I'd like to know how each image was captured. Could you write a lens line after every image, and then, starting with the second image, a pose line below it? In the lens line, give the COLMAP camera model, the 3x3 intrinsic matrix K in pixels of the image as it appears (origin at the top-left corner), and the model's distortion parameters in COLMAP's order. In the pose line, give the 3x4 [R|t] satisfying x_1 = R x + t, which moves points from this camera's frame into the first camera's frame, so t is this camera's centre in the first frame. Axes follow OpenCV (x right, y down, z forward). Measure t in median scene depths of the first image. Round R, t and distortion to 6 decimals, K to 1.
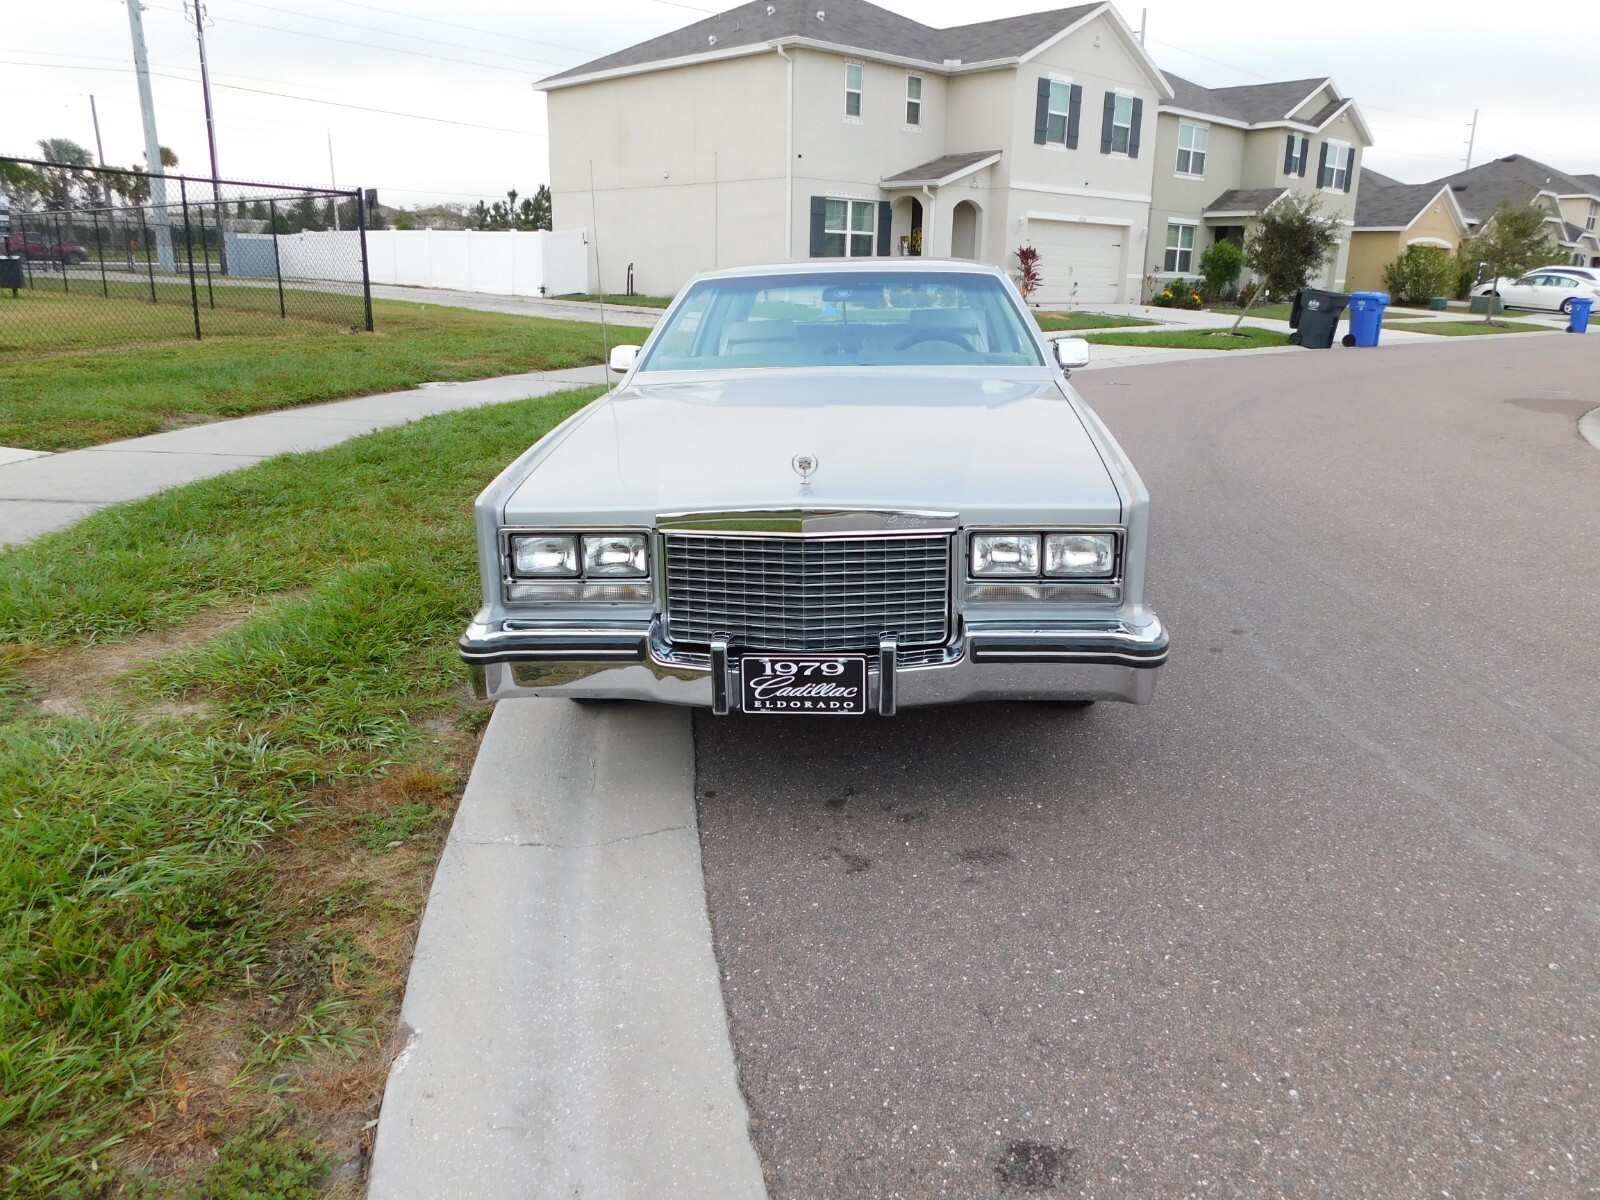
lens RADIAL K [[1211.1, 0, 810.8], [0, 1211.1, 622.3], [0, 0, 1]] dist [-0.019101, 0.029868]
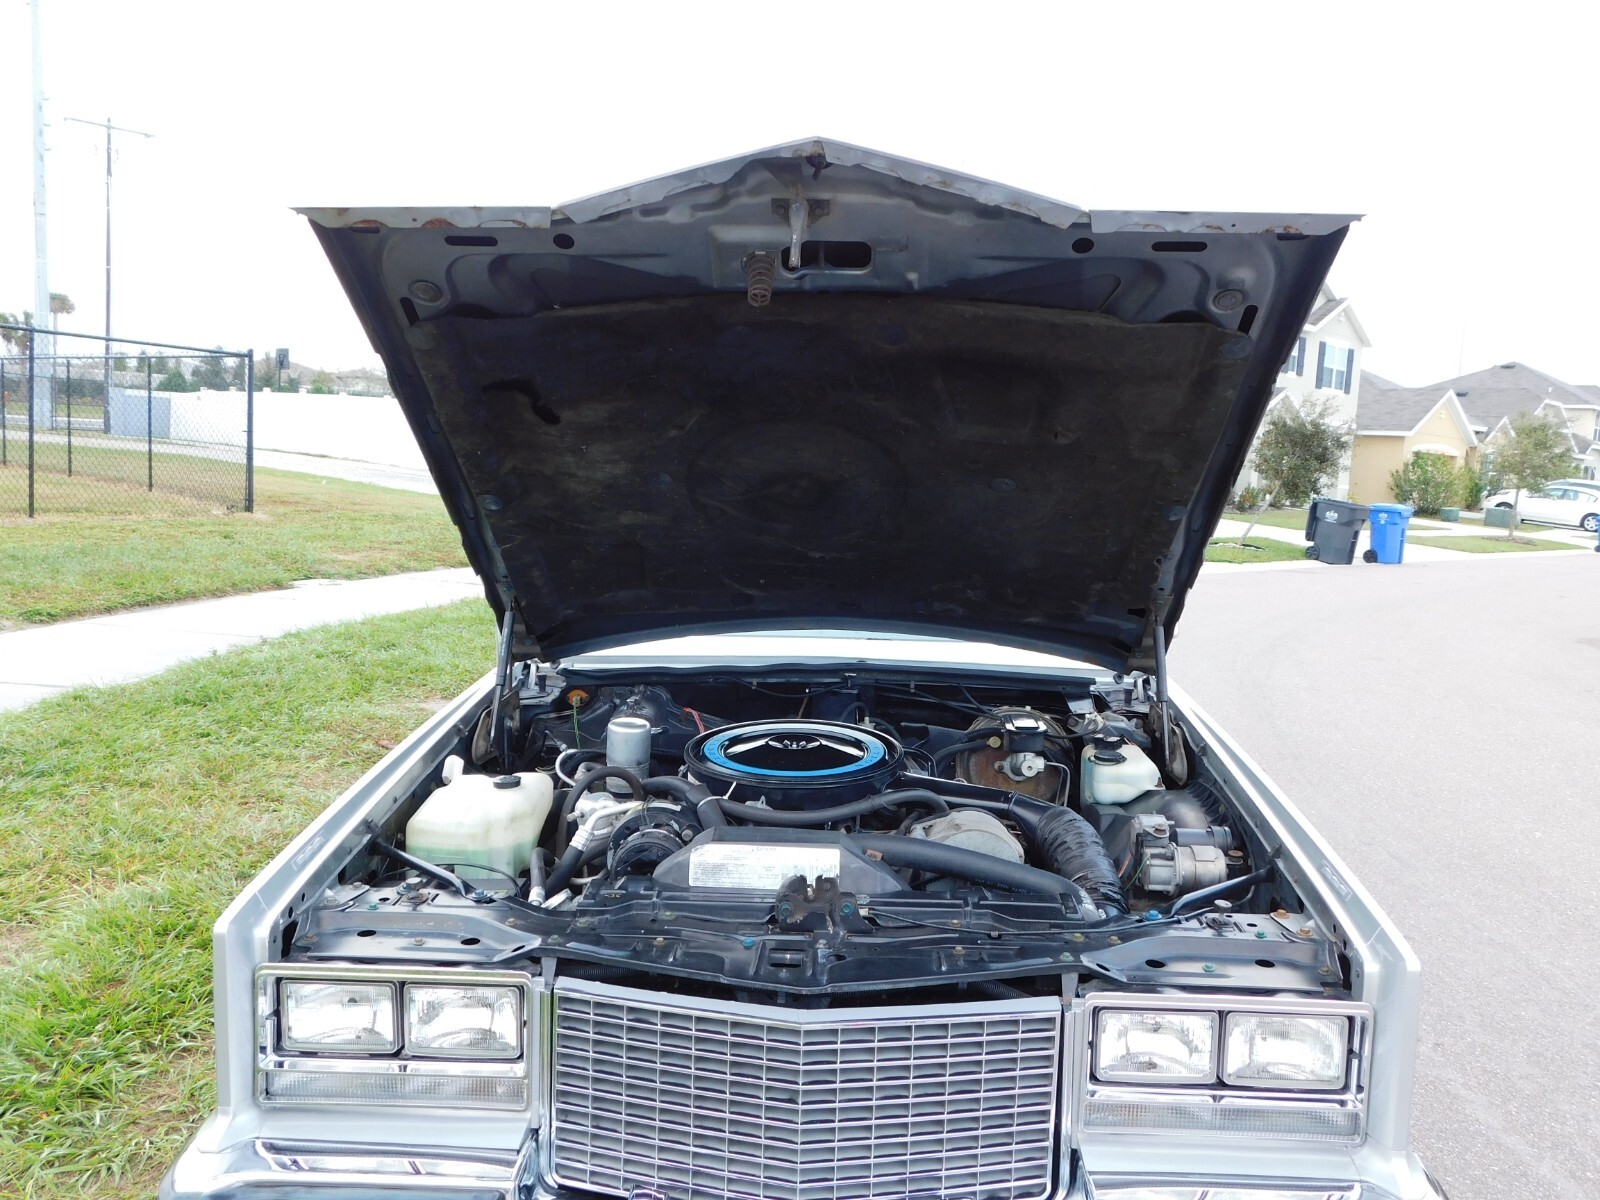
lens RADIAL K [[1248.2, 0, 797.2], [0, 1248.2, 606.7], [0, 0, 1]] dist [0.003328, 0.008300]
pose [[0.998800, 0.033015, 0.036180, -0.009790], [-0.027223, 0.988267, -0.150290, -0.046800], [-0.040717, 0.149124, 0.987980, 0.112105]]
